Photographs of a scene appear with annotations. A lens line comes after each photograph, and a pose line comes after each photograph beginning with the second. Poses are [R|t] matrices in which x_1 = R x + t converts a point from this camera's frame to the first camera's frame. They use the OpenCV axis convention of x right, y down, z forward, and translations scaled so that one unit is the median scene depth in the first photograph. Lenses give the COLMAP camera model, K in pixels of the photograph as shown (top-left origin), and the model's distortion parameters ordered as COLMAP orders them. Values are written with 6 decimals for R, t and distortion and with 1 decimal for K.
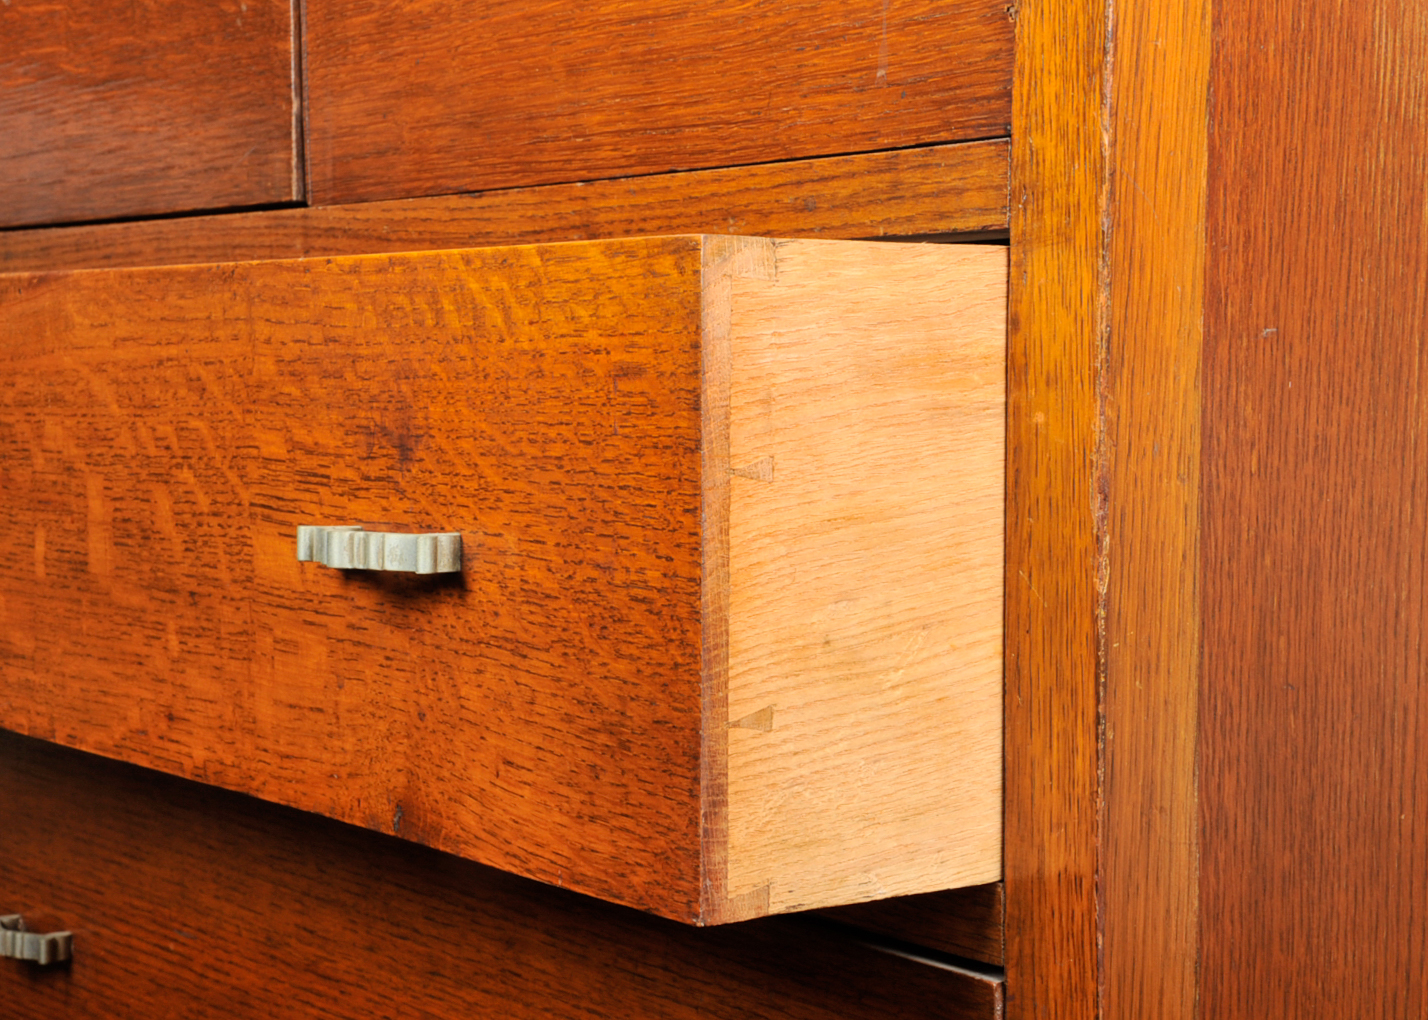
lens RADIAL K [[2675.7, 0, 714.0], [0, 2675.7, 510.0], [0, 0, 1]] dist [0.196539, 1.535351]
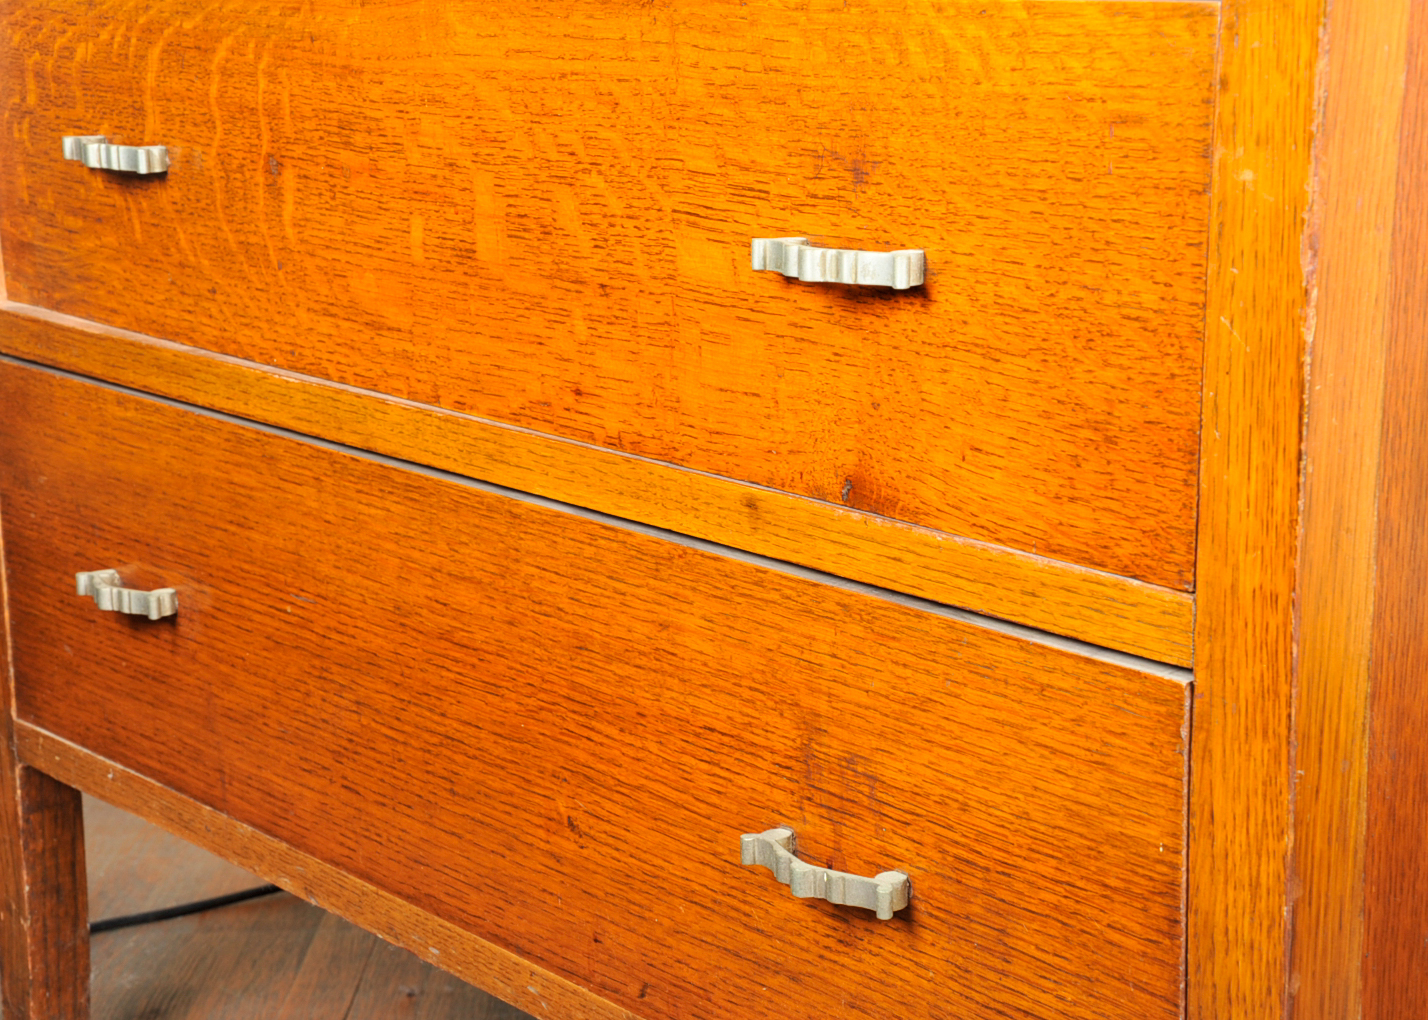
lens RADIAL K [[2631.4, 0, 714.0], [0, 2631.4, 510.0], [0, 0, 1]] dist [0.268963, 0.239766]
pose [[0.997339, 0.069762, 0.021158, -0.164328], [-0.071559, 0.992264, 0.101451, 0.008598], [-0.013917, -0.102695, 0.994616, -0.118454]]
